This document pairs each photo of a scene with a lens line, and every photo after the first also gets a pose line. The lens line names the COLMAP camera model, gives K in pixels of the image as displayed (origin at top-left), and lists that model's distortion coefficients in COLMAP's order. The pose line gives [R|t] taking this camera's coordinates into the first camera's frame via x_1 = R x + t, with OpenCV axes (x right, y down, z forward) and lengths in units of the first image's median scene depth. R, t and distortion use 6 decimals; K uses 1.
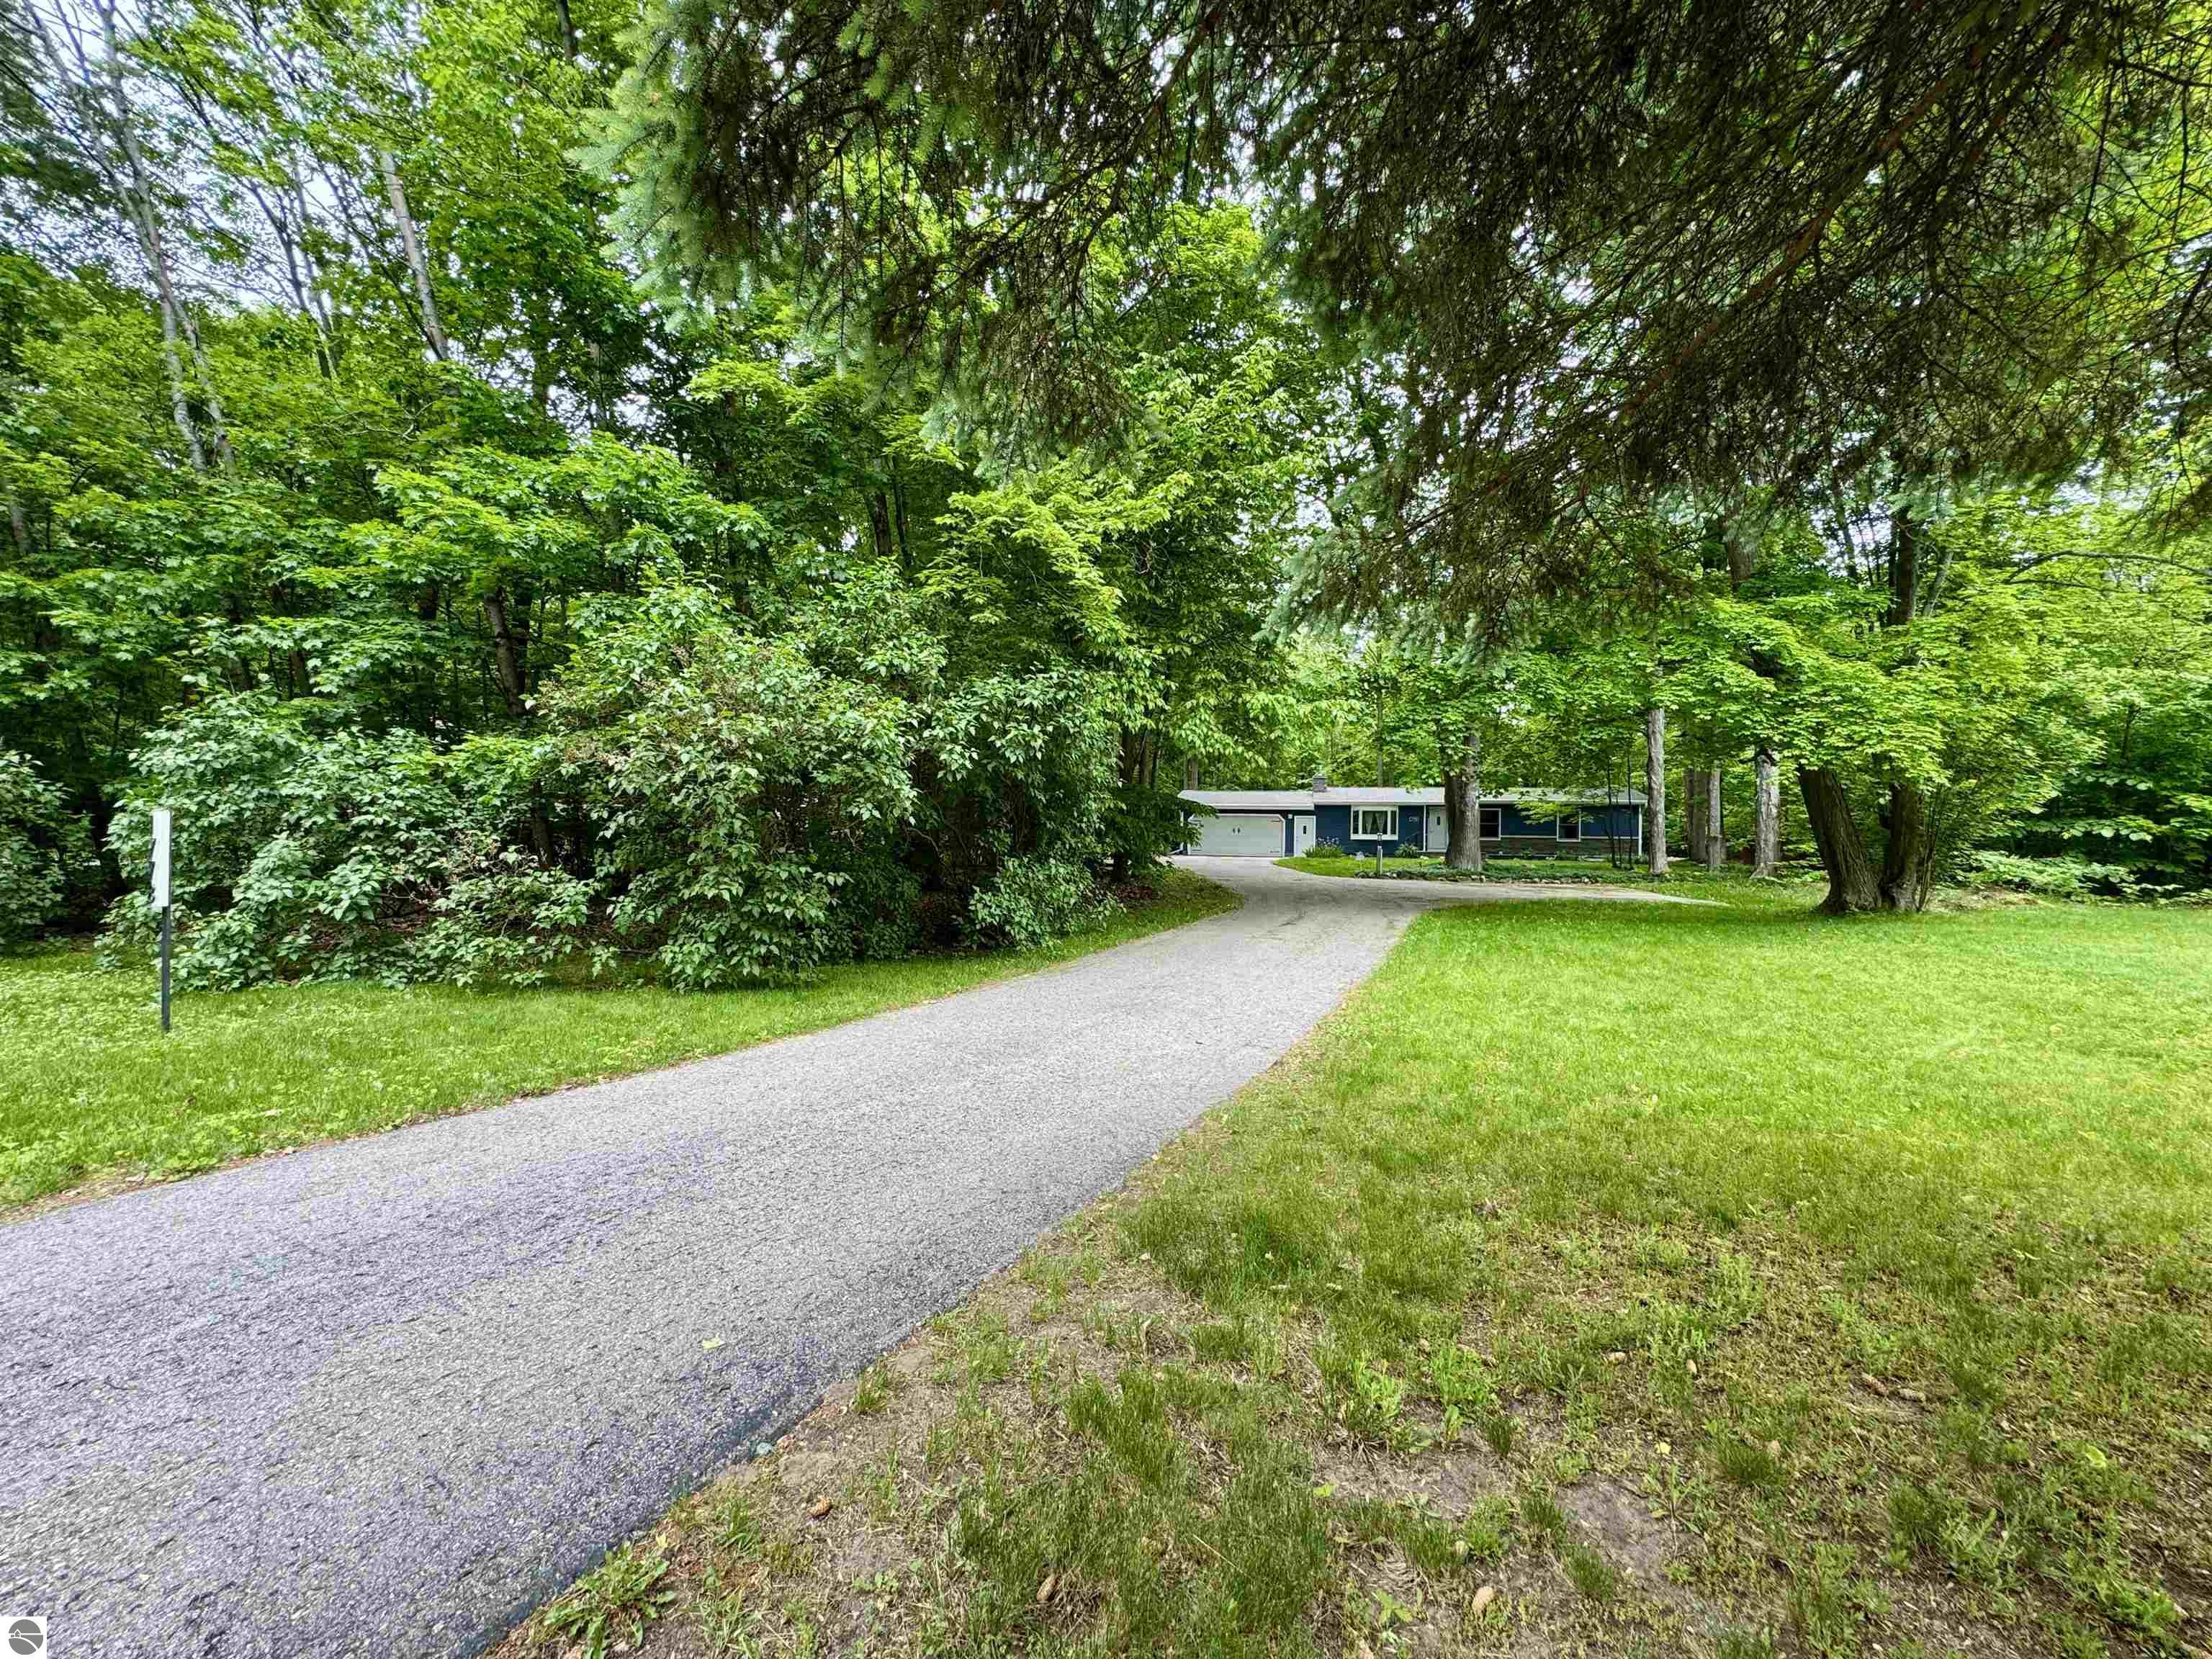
lens RADIAL K [[882.7, 0, 1106.9], [0, 882.7, 830.4], [0, 0, 1]] dist [-0.001622, -0.000240]
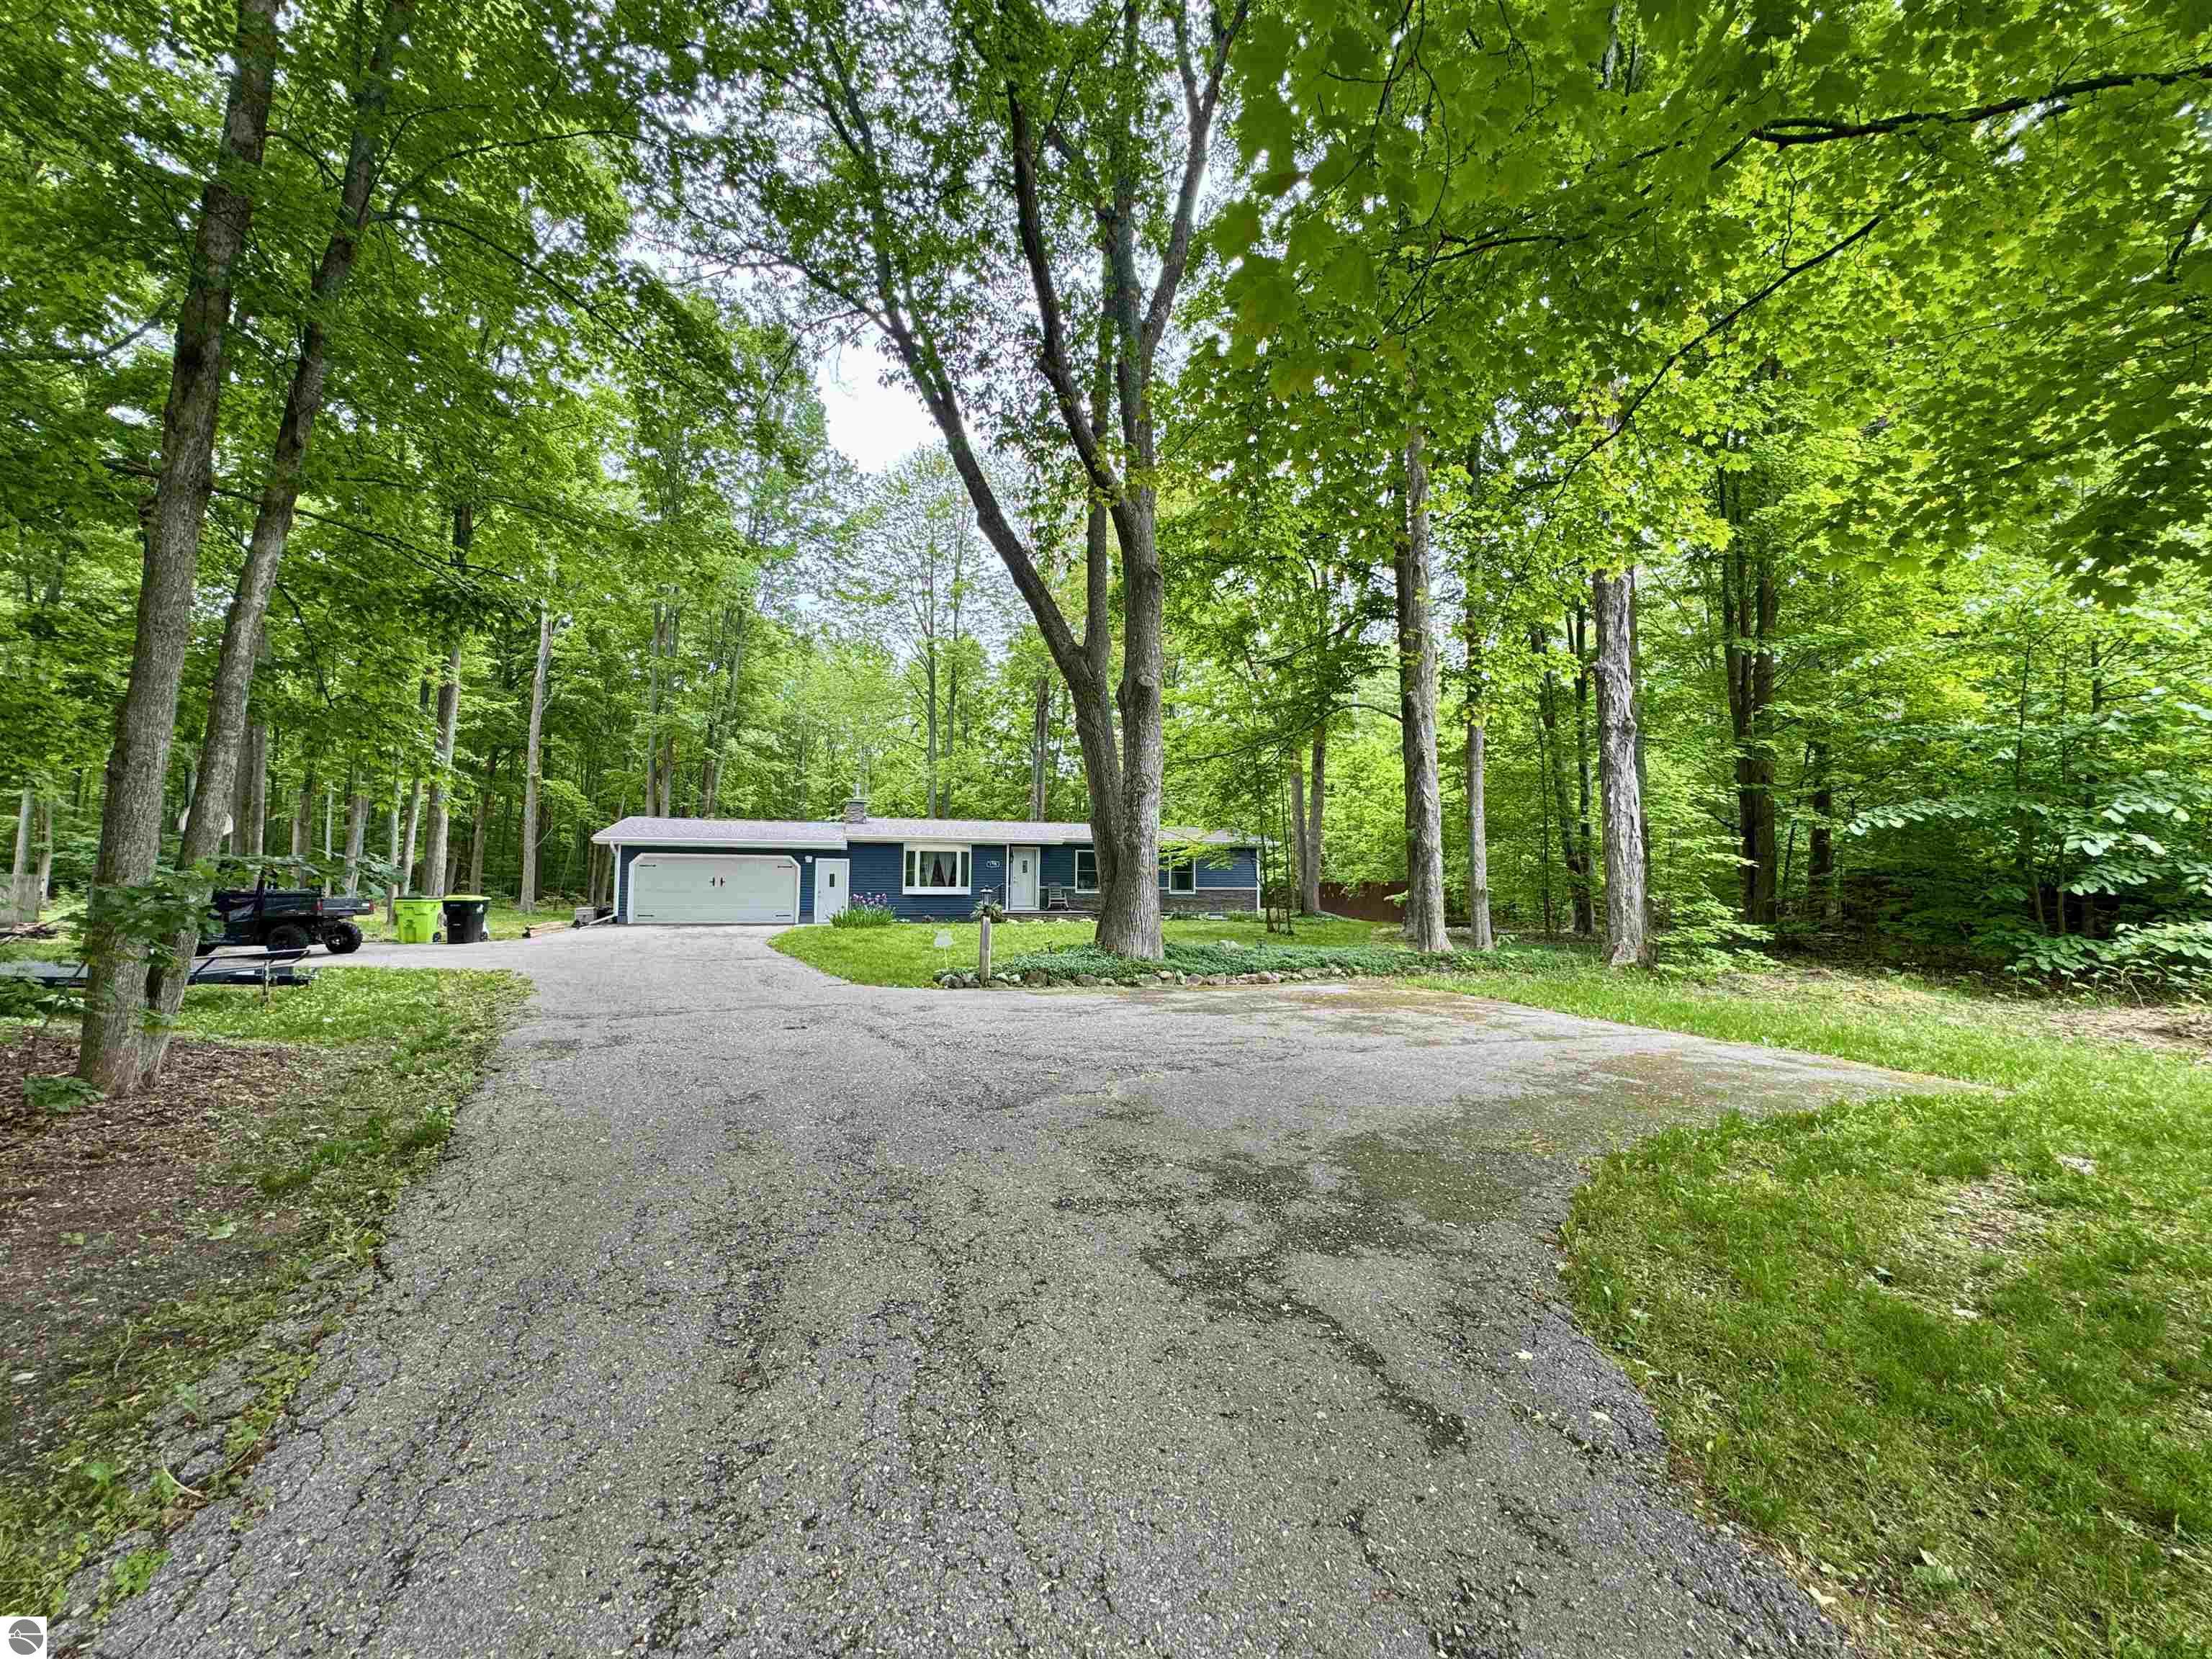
lens RADIAL K [[881.9, 0, 1106.6], [0, 881.9, 830.6], [0, 0, 1]] dist [-0.002975, 0.000146]
pose [[0.869100, 0.021461, 0.494170, 0.082408], [0.004366, 0.998687, -0.051049, -0.003119], [-0.494616, 0.046524, 0.867865, 0.351722]]
